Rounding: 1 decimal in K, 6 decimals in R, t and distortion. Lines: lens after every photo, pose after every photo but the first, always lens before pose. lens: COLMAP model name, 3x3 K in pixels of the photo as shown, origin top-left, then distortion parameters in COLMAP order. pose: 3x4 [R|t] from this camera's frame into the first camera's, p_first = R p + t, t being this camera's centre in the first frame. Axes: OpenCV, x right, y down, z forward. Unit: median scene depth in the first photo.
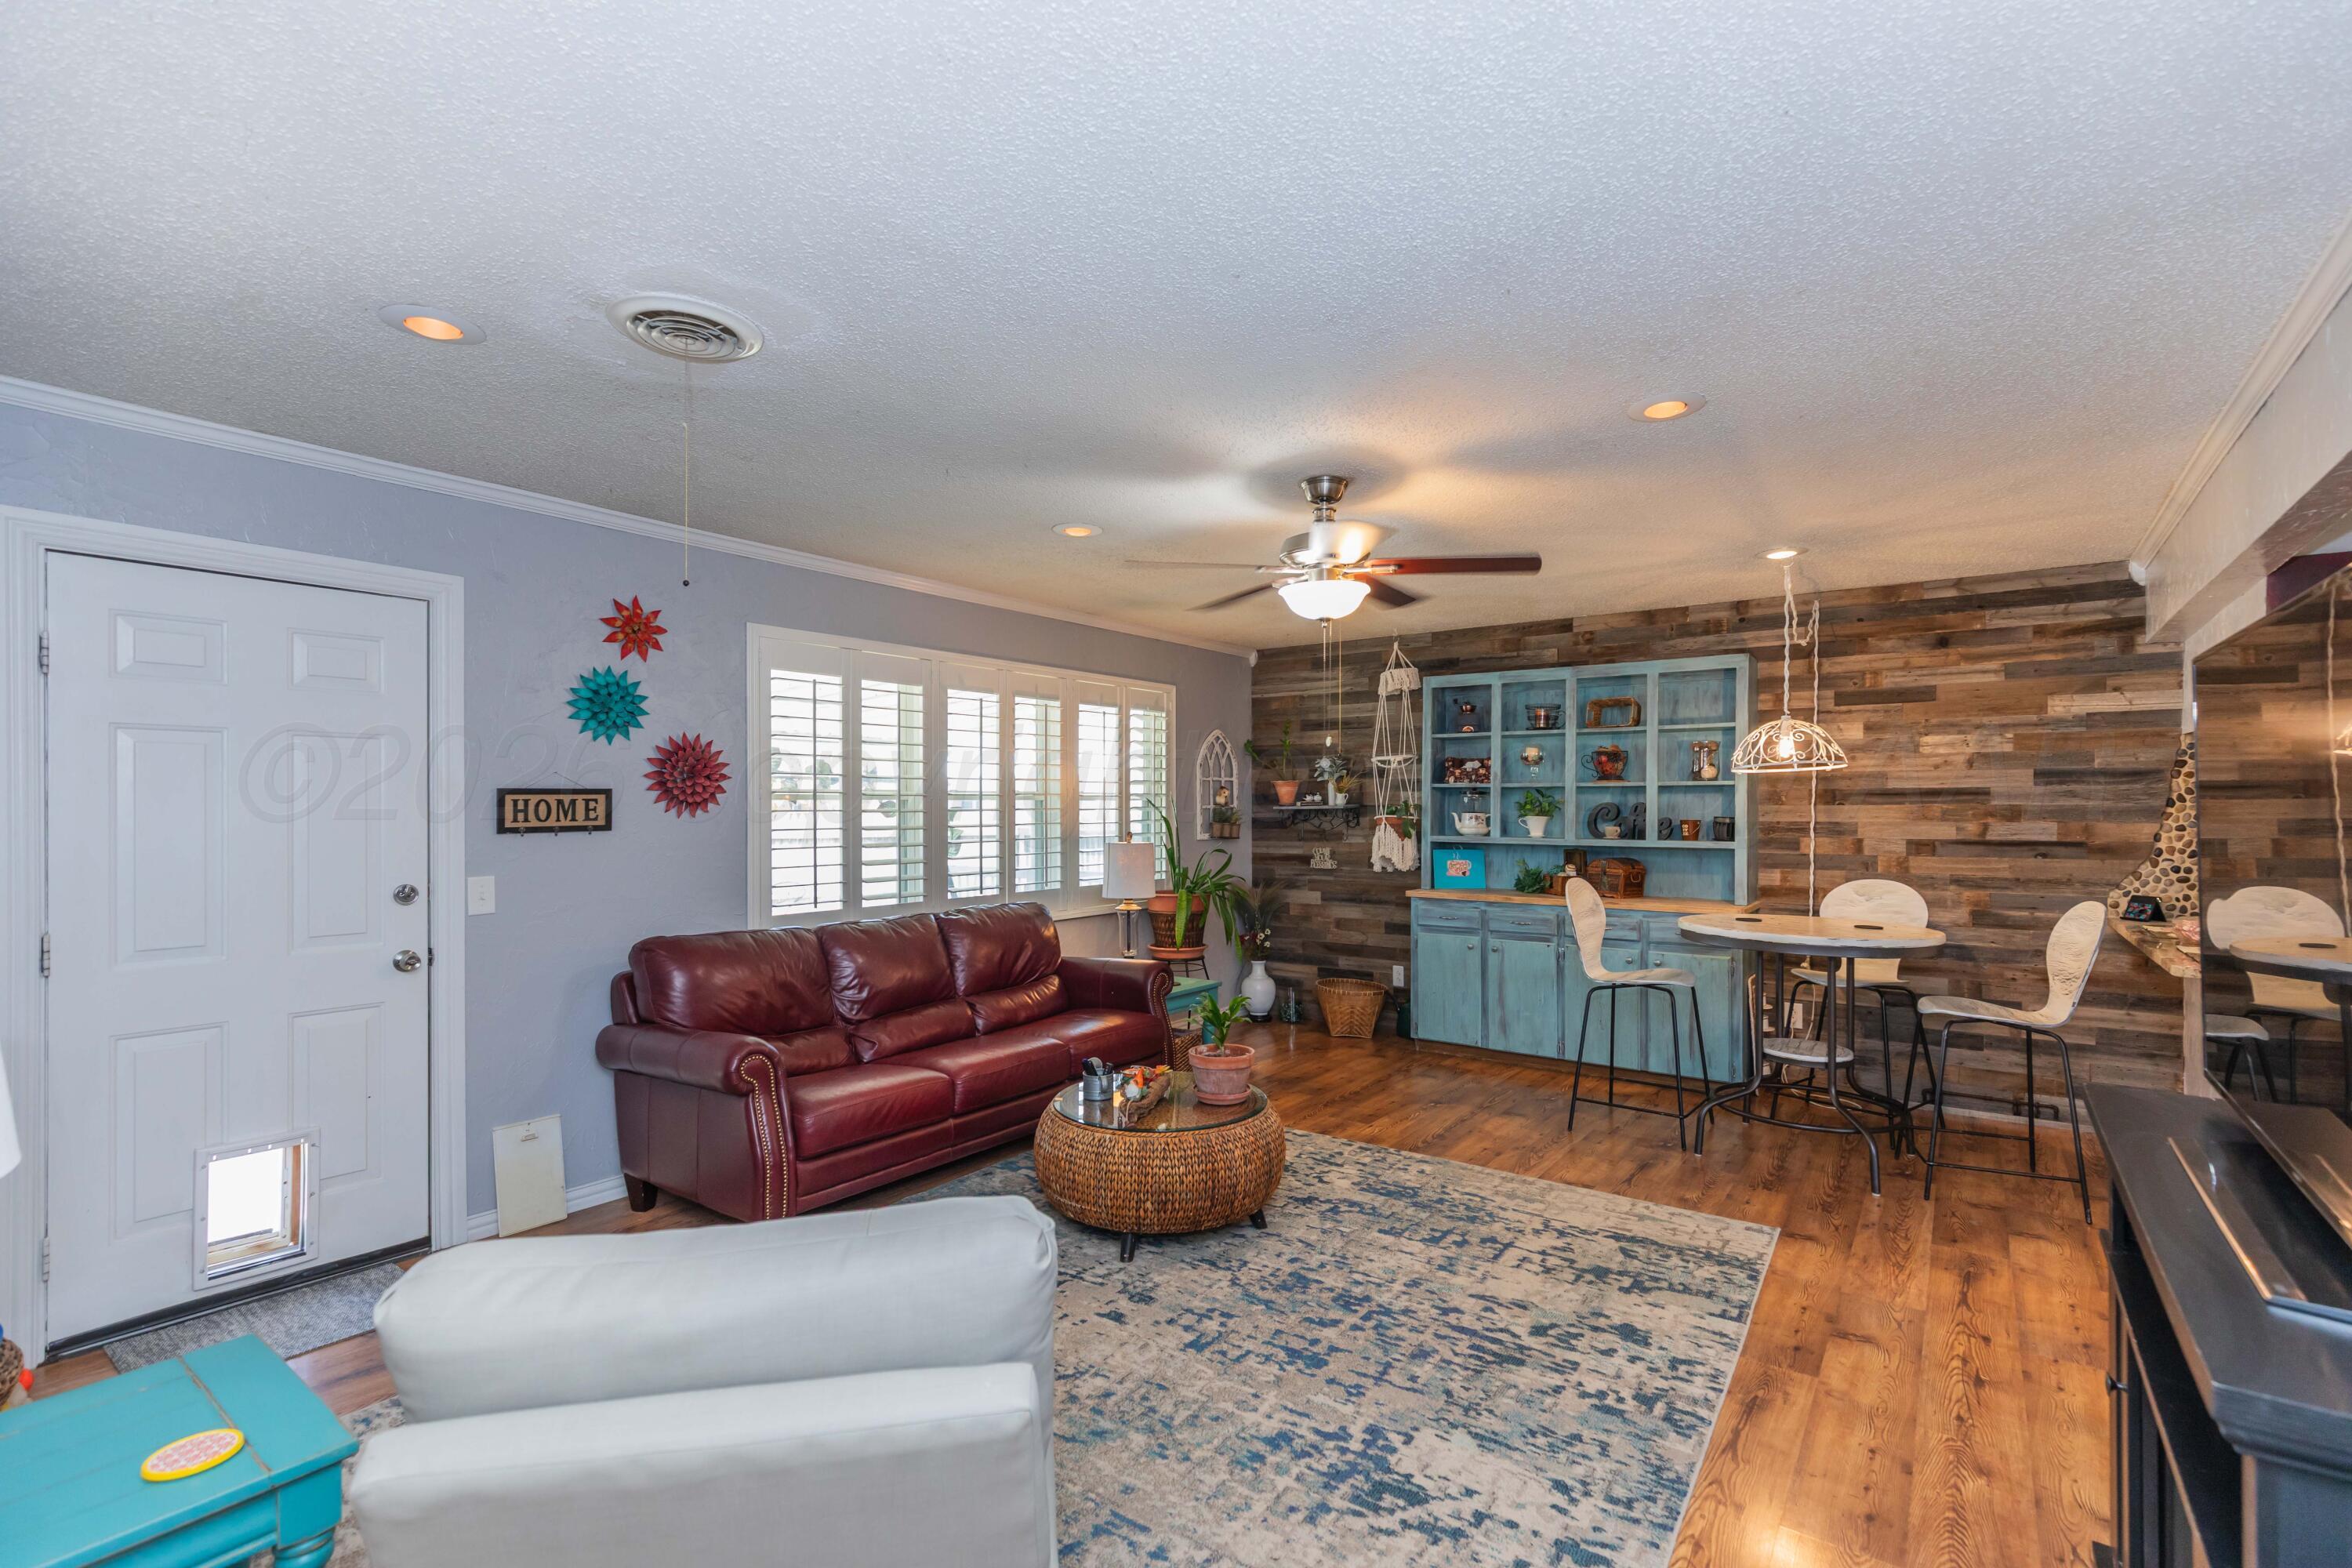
lens RADIAL K [[1050.6, 0, 1213.8], [0, 1050.6, 815.2], [0, 0, 1]] dist [0.013090, -0.000442]
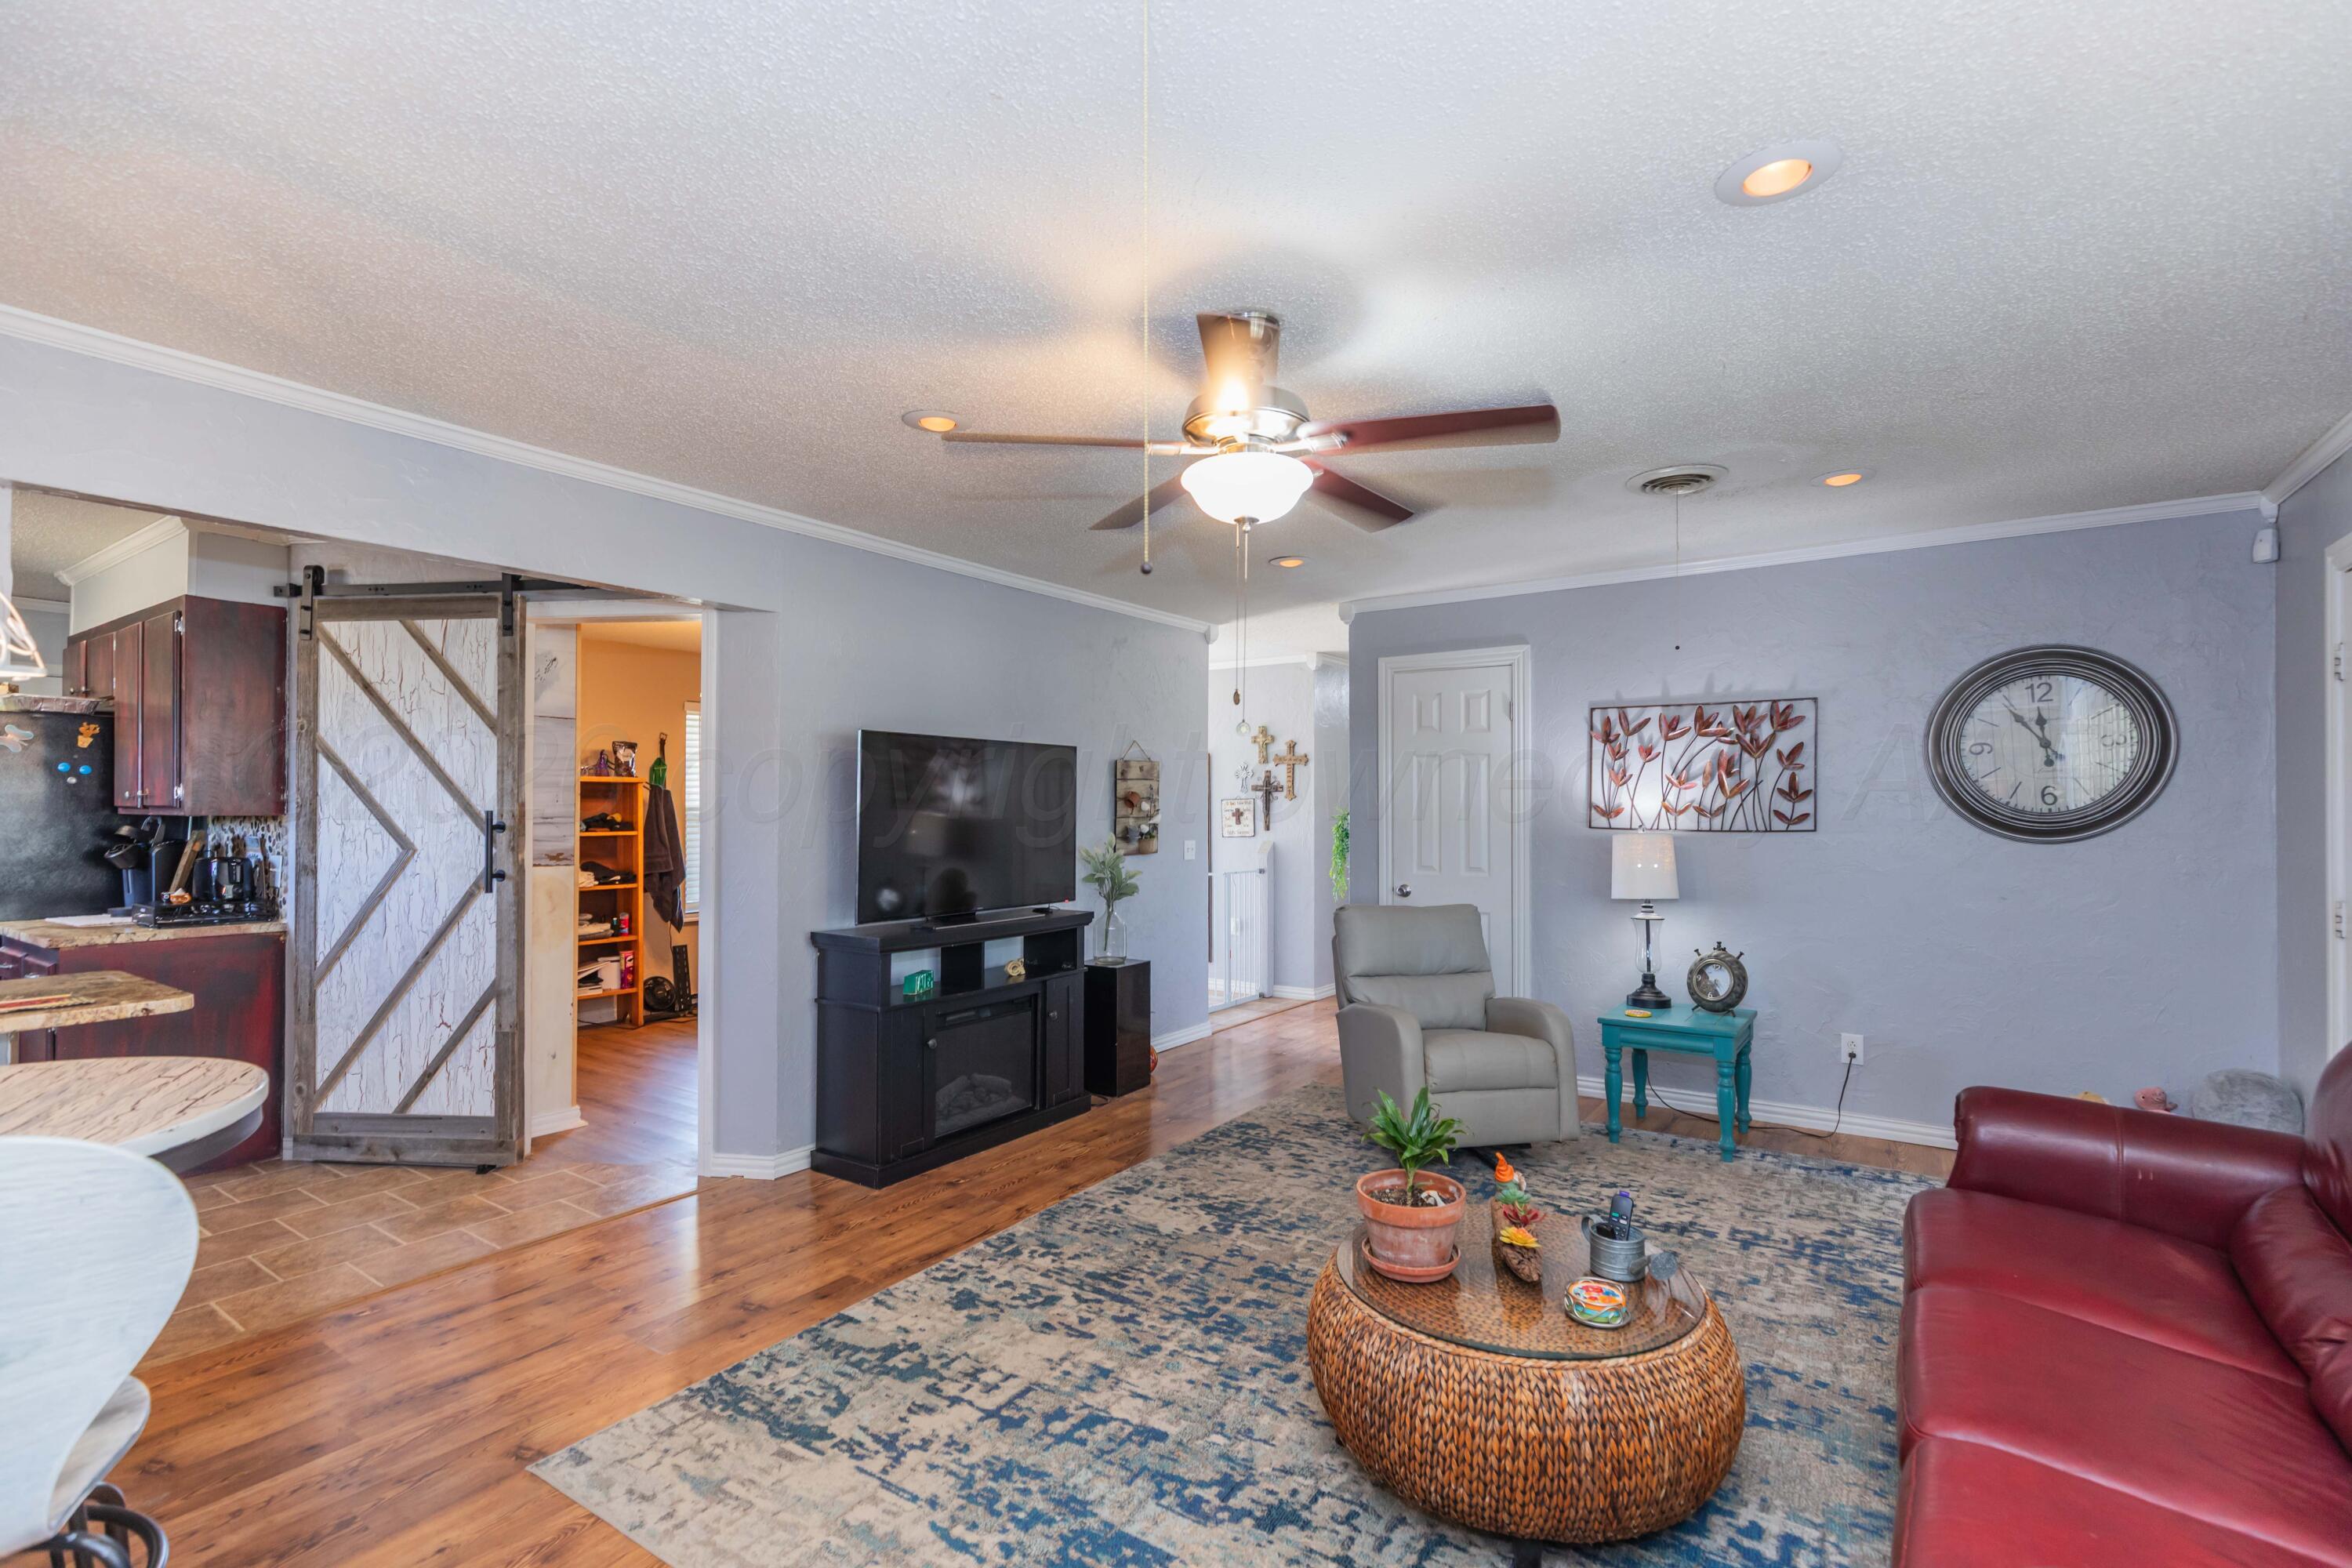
lens RADIAL K [[1058.7, 0, 1192.6], [0, 1058.7, 785.2], [0, 0, 1]] dist [0.018405, -0.005670]
pose [[-0.999782, 0.001142, -0.020867, 0.145330], [0.001347, 0.999951, -0.009820, -0.008581], [0.020855, -0.009846, -0.999734, 1.583132]]
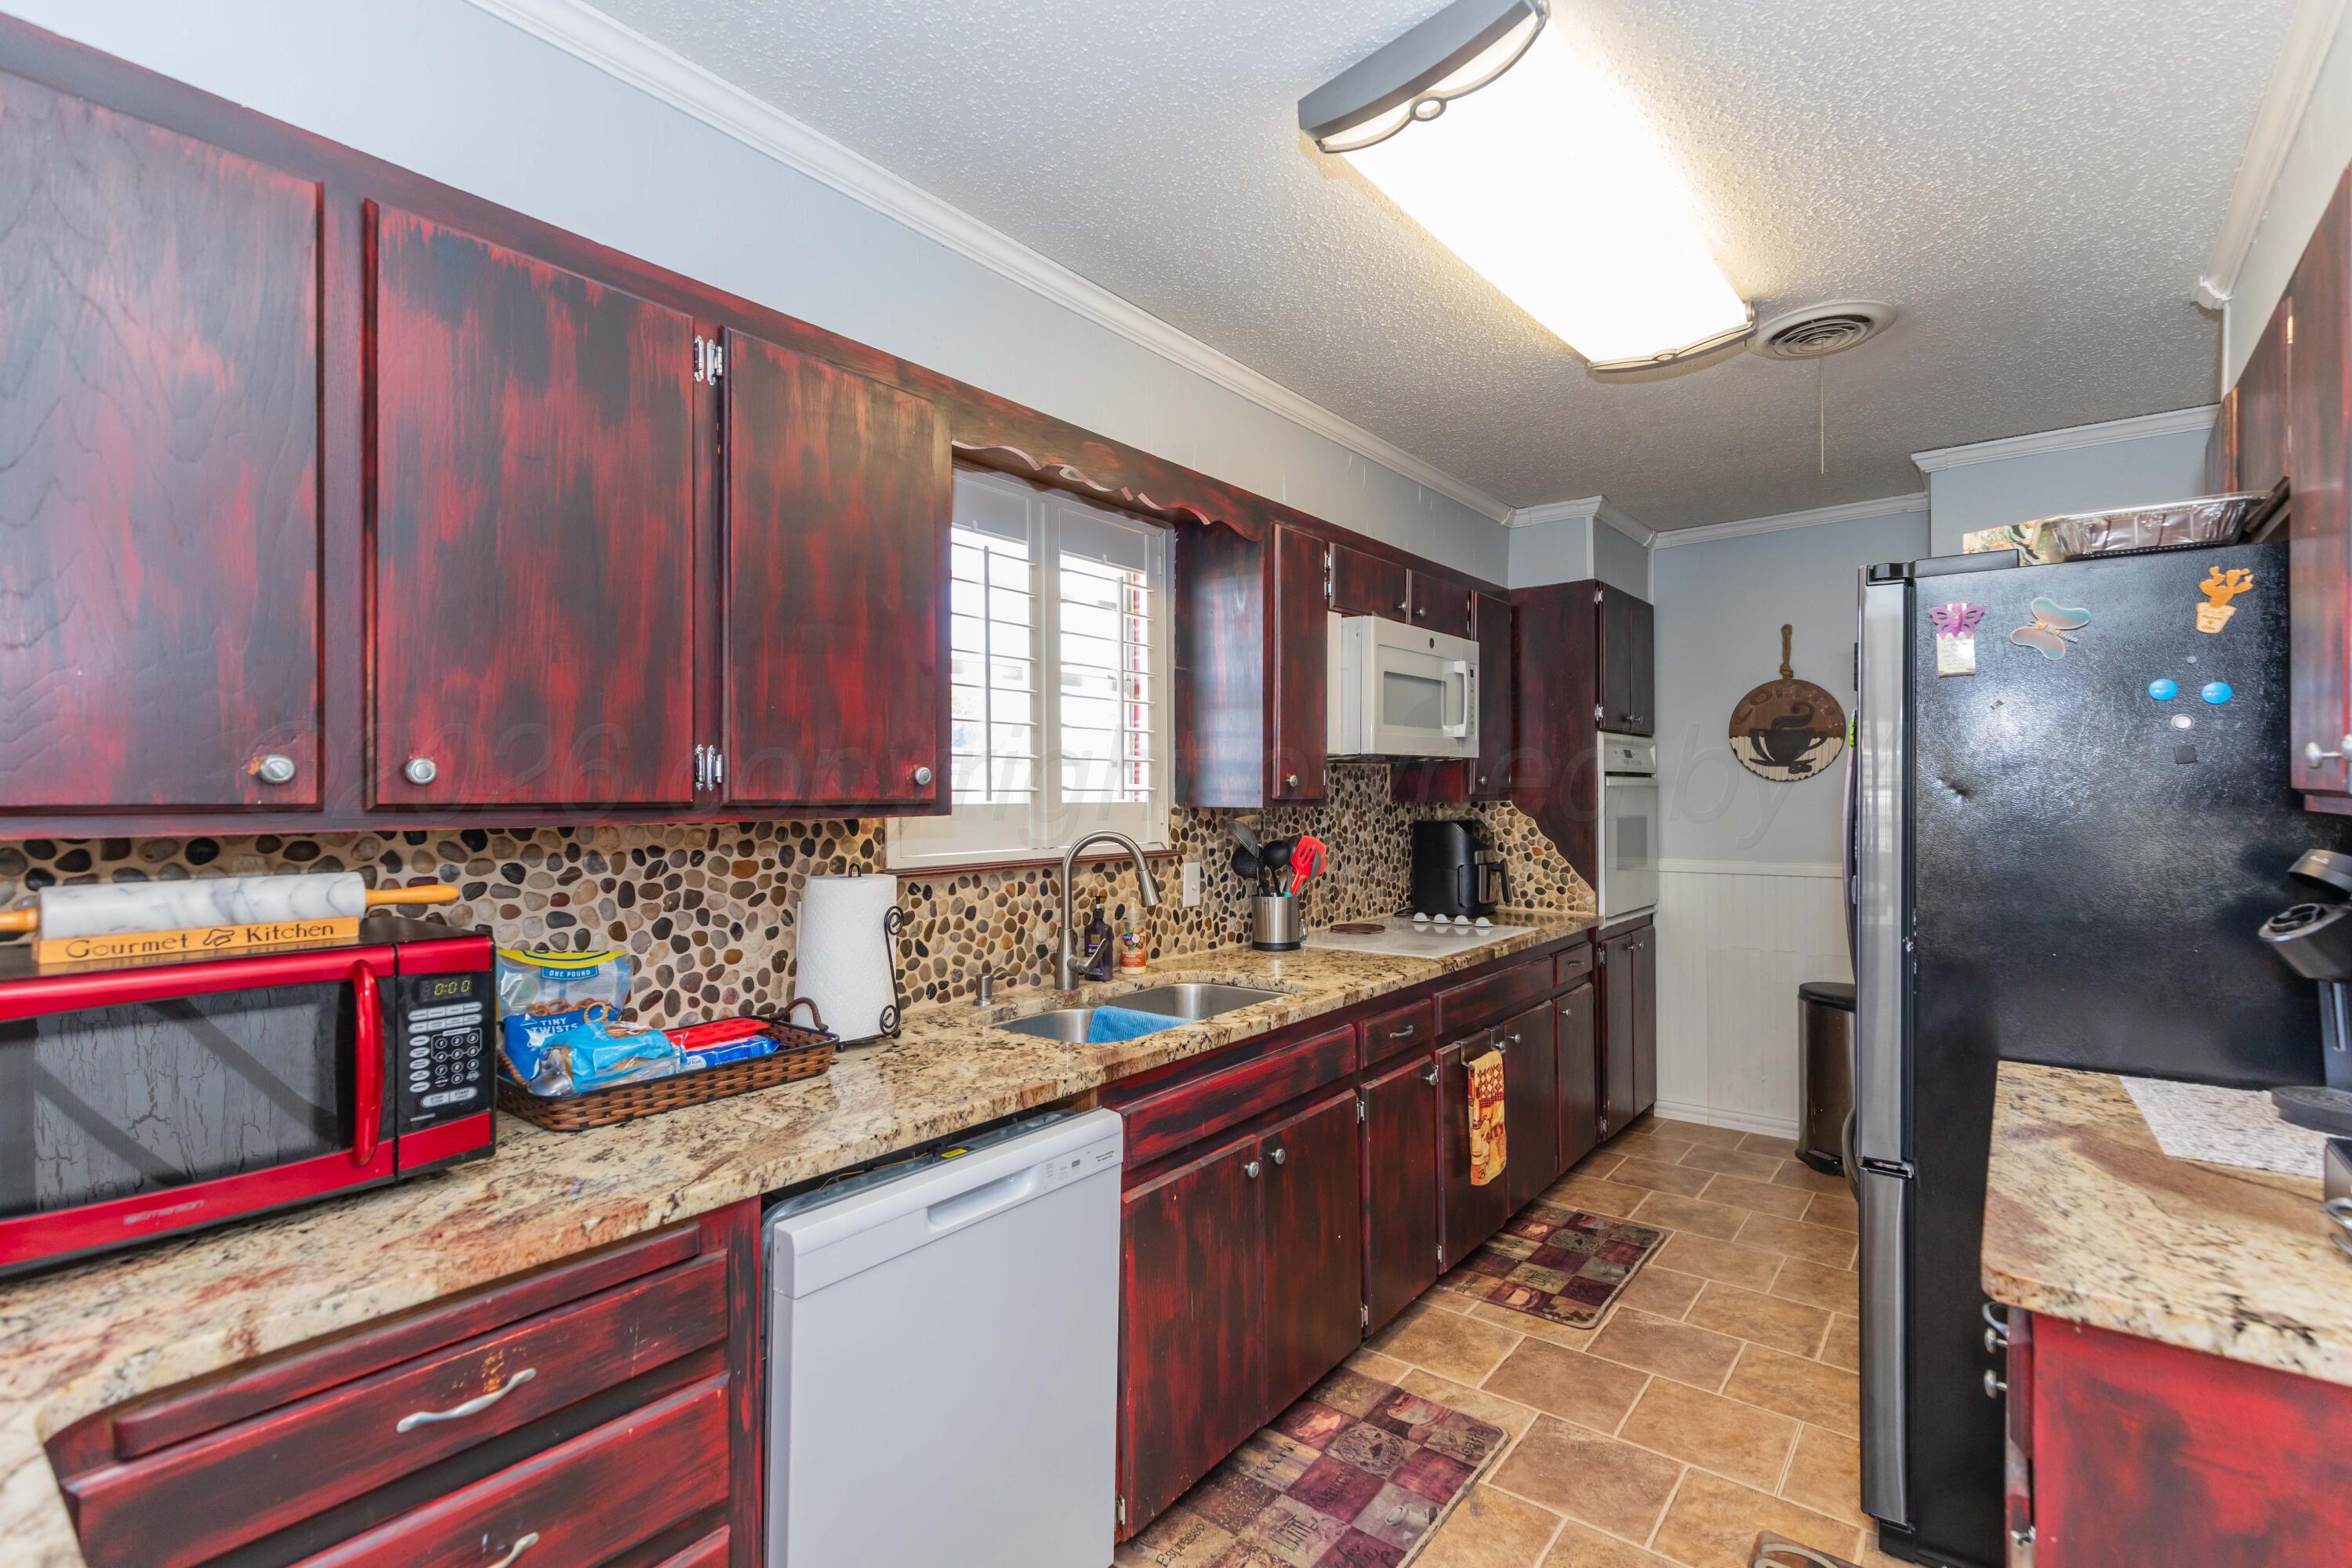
lens RADIAL K [[1034.4, 0, 1176.0], [0, 1034.4, 784.0], [0, 0, 1]] dist [-0.013020, -0.000044]
pose [[0.069767, 0.008924, 0.997523, 0.925445], [0.009220, 0.999912, -0.009590, -0.000238], [-0.997521, 0.009866, 0.069678, 0.738249]]
